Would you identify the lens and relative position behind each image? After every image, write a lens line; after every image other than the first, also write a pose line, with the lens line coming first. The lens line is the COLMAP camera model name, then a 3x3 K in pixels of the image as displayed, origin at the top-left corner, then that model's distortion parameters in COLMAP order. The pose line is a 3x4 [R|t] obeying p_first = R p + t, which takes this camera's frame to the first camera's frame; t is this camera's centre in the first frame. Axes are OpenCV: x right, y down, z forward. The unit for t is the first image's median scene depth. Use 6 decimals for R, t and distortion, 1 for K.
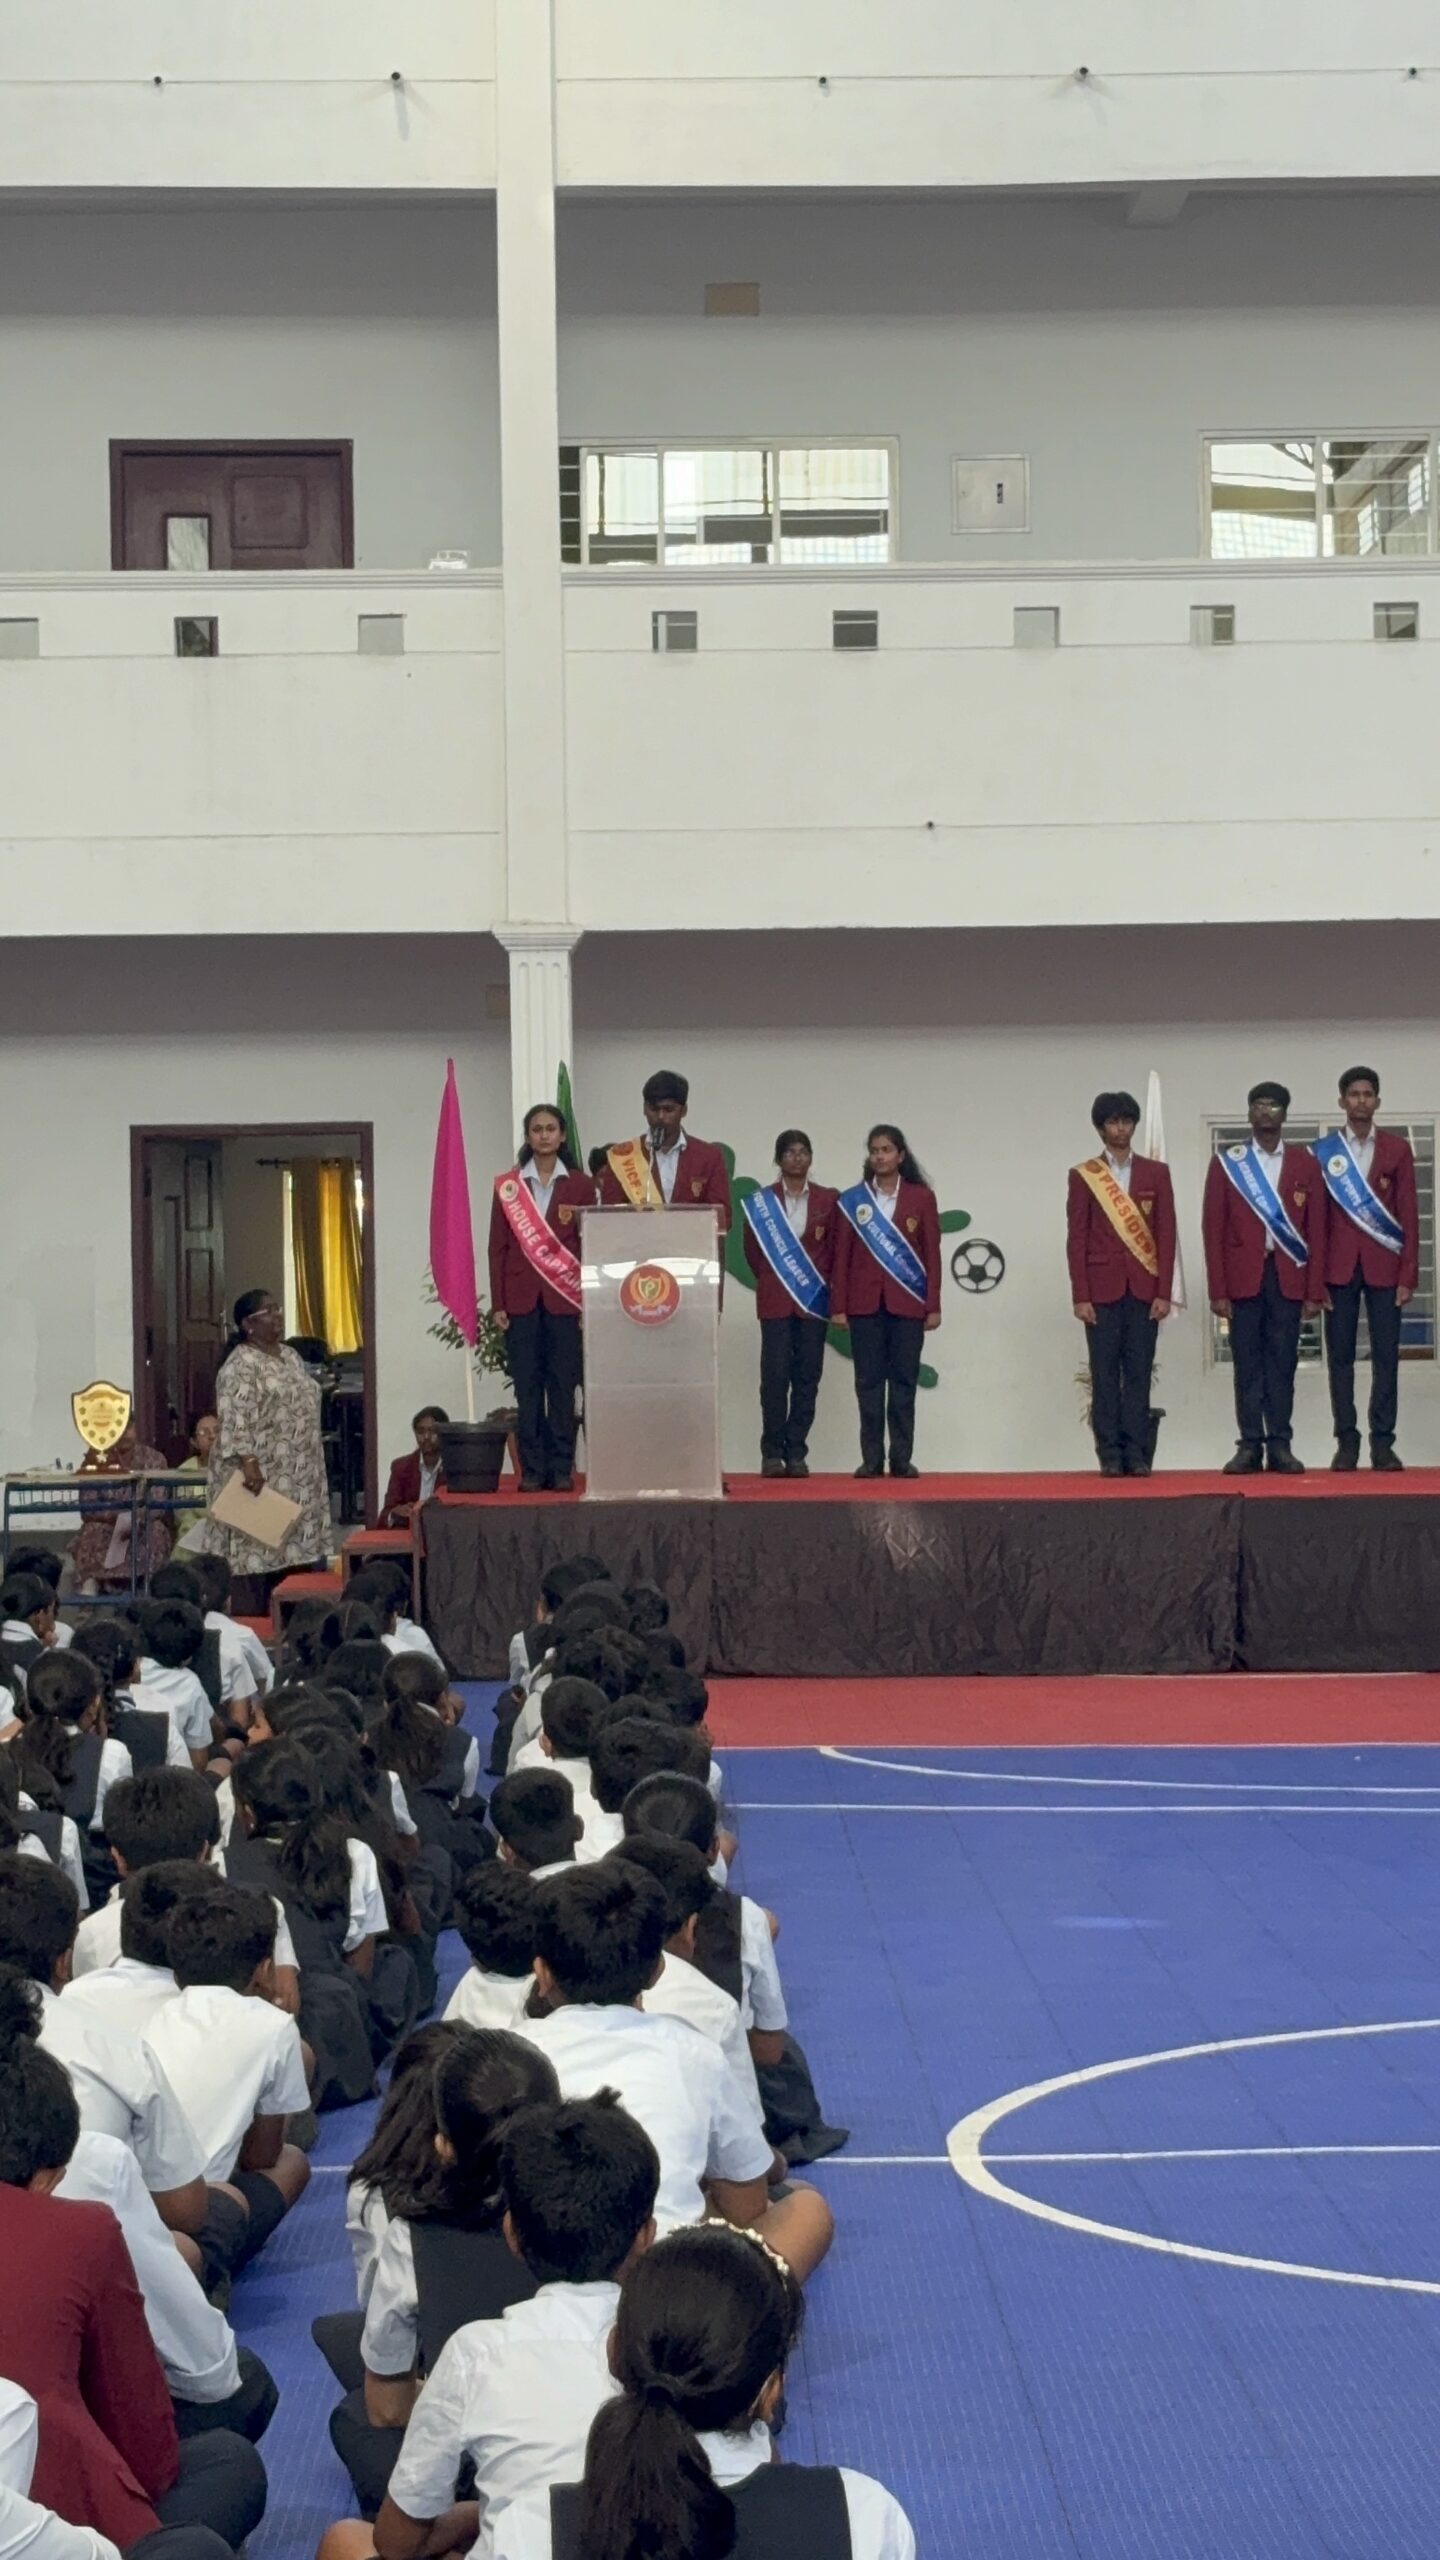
lens RADIAL K [[6077.3, 0, 711.7], [0, 6077.3, 1288.2], [0, 0, 1]] dist [0.318769, 0.000000]
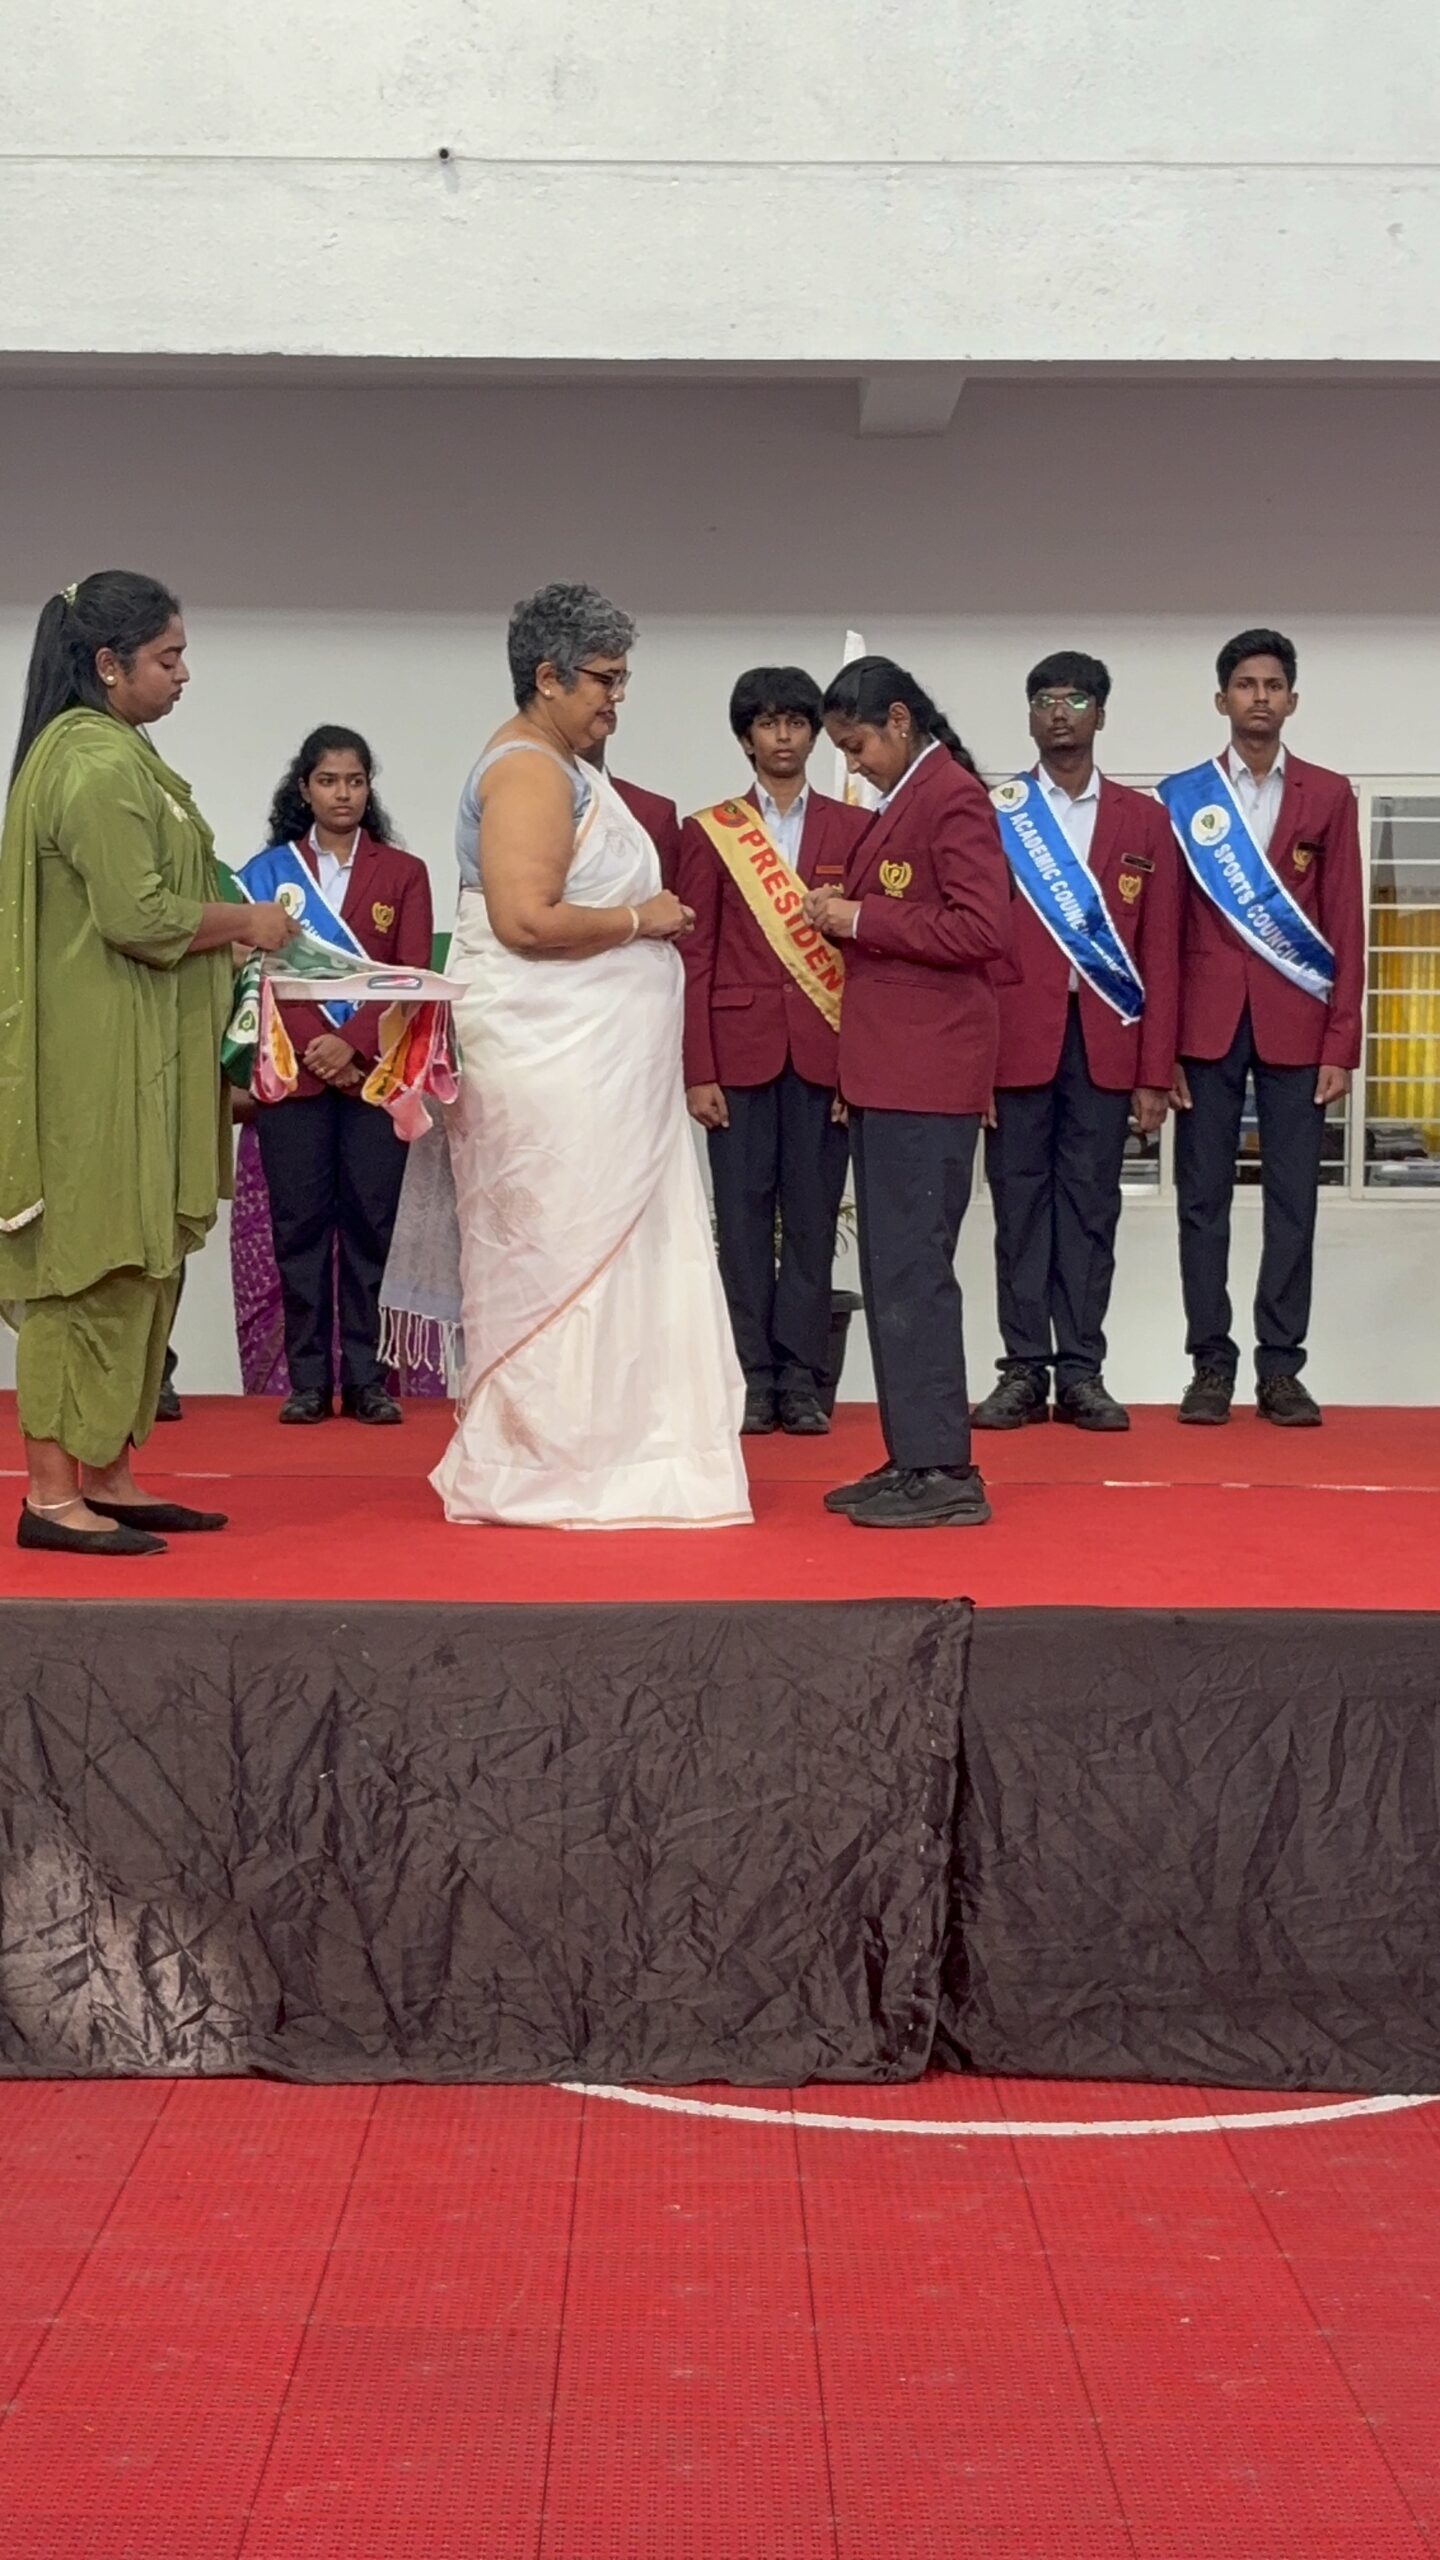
lens RADIAL K [[4186.8, 0, 700.0], [0, 4186.8, 1254.9], [0, 0, 1]] dist [0.364631, 0.000000]
pose [[0.999701, 0.024411, -0.001587, 0.061794], [-0.024299, 0.998420, 0.050664, -0.001088], [0.002821, -0.050610, 0.998715, 0.650228]]
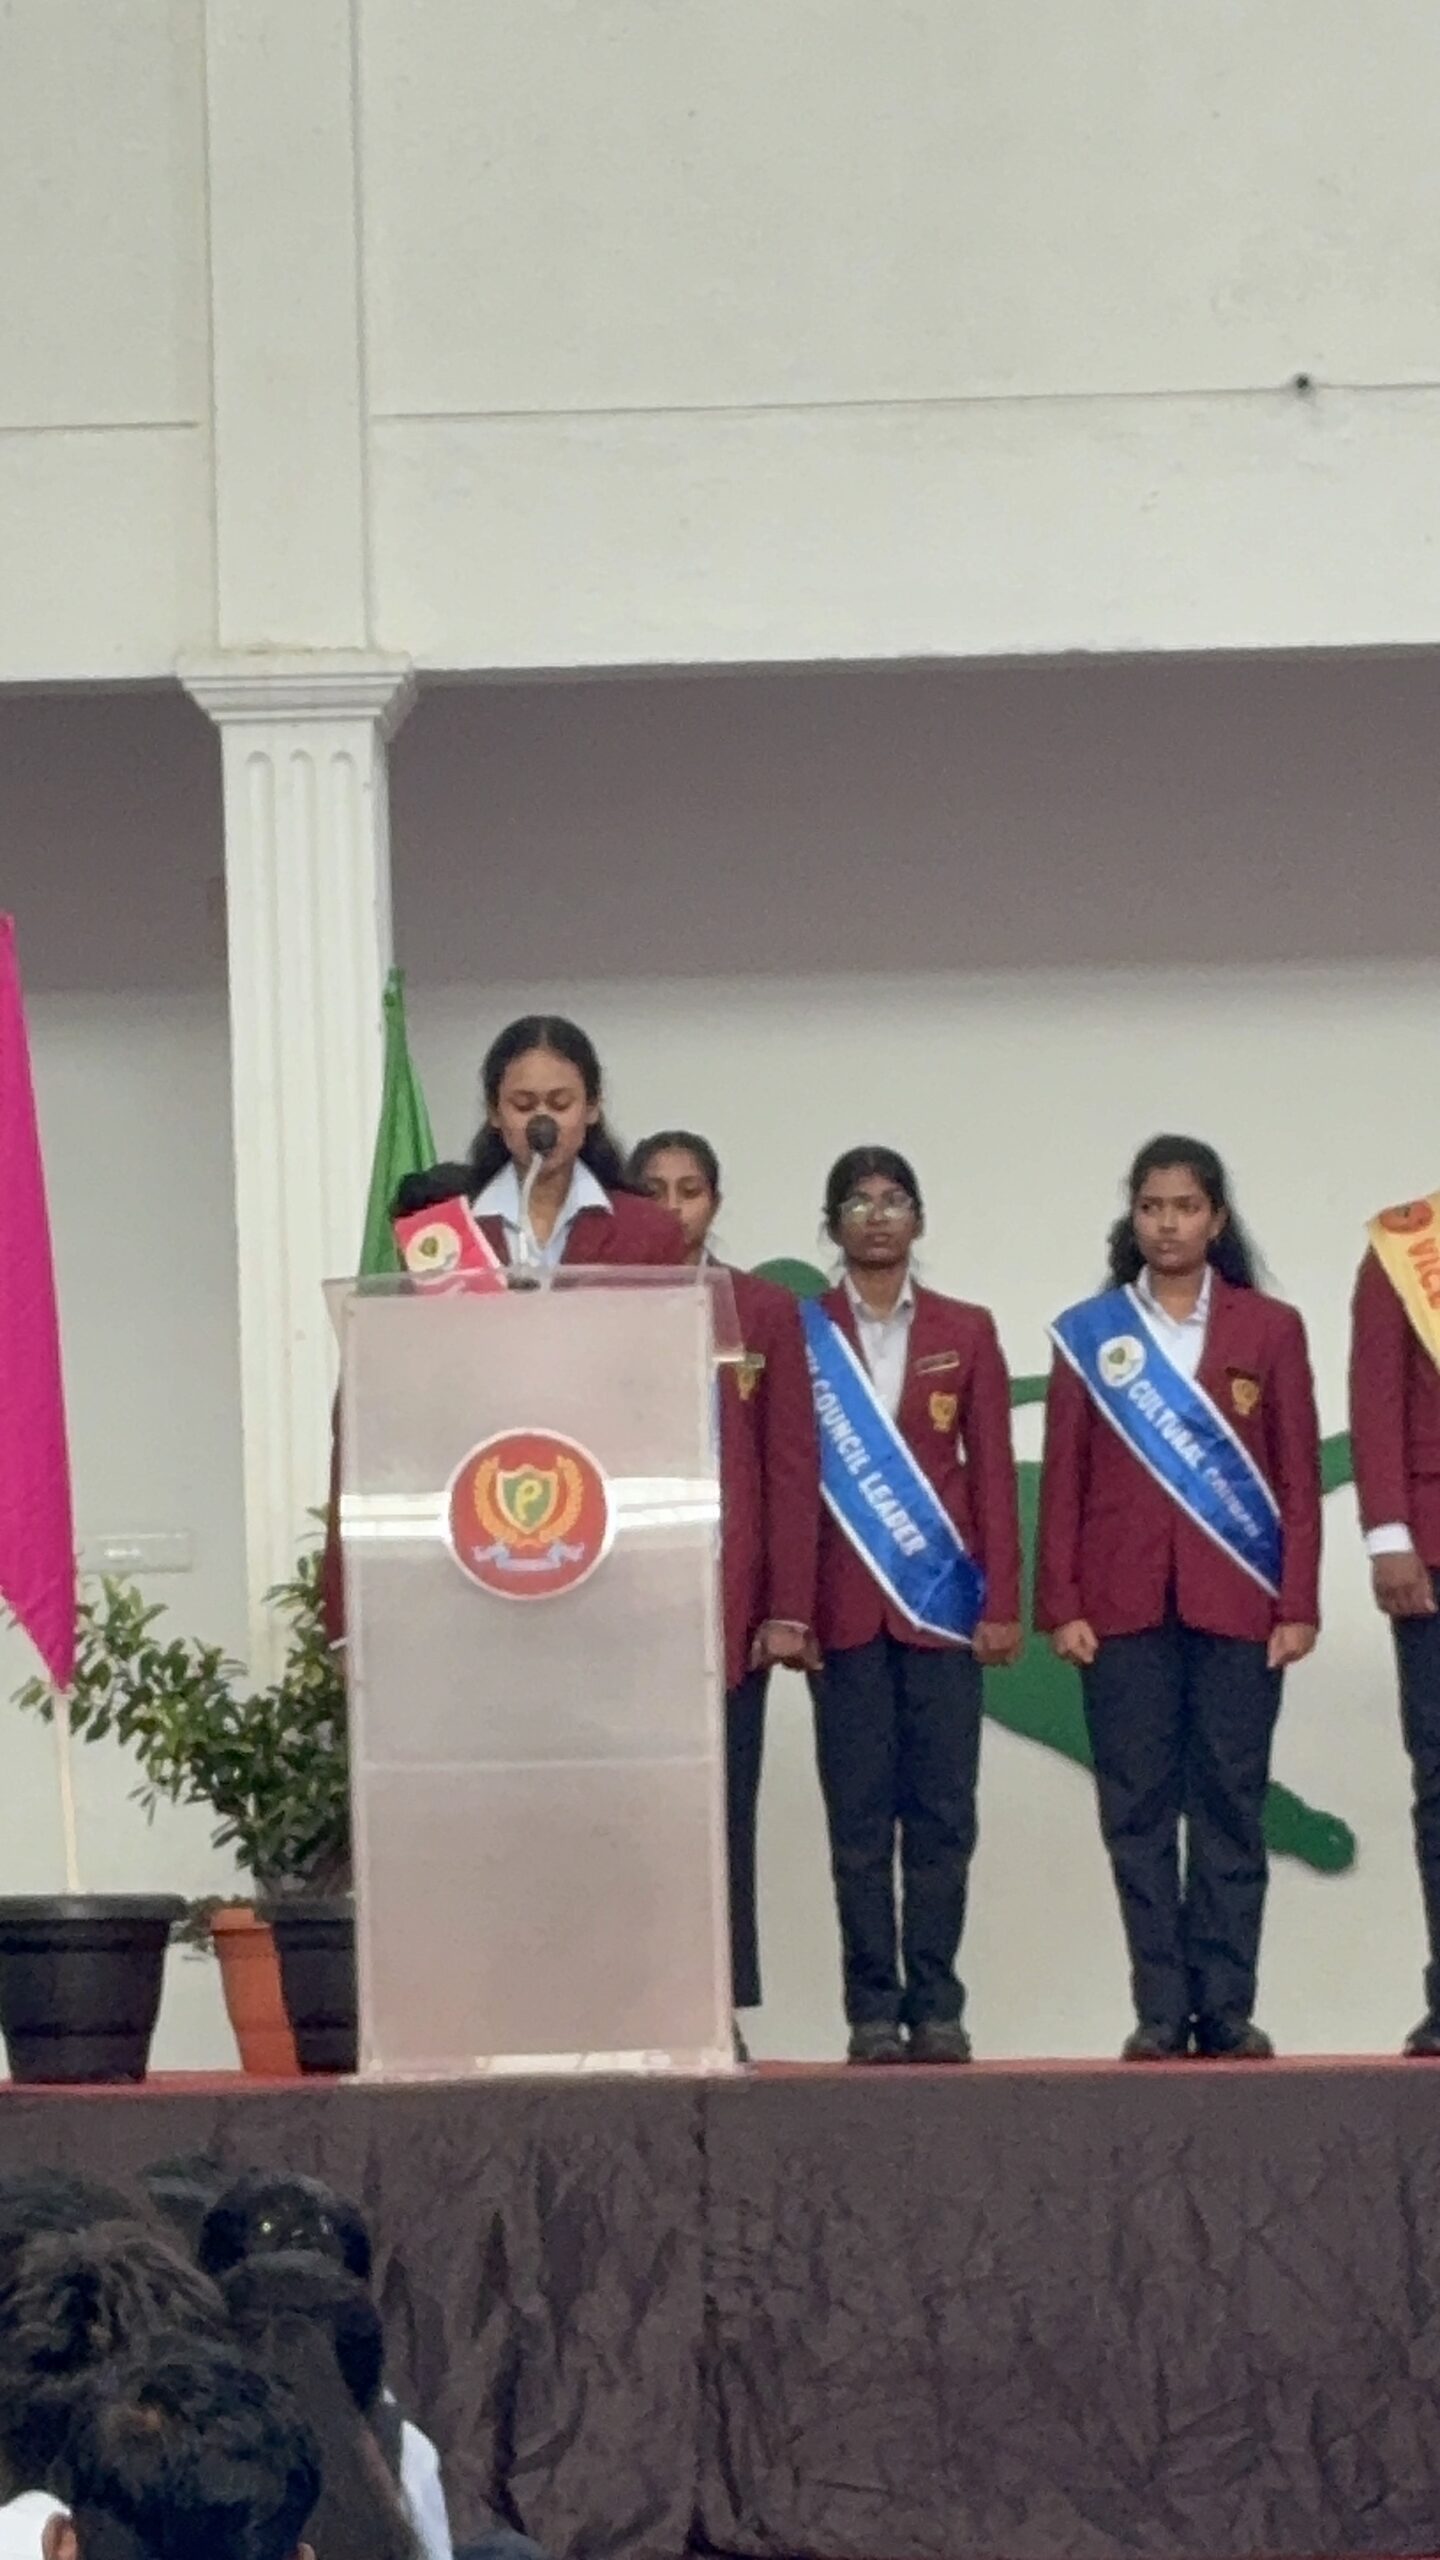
lens RADIAL K [[12084.9, 0, 638.1], [0, 12084.9, 1273.8], [0, 0, 1]] dist [1.563625, 0.000000]
pose [[0.999773, -0.003754, -0.020987, 0.011393], [0.002734, 0.998823, -0.048417, 0.019303], [0.021144, 0.048349, 0.998607, 0.241272]]
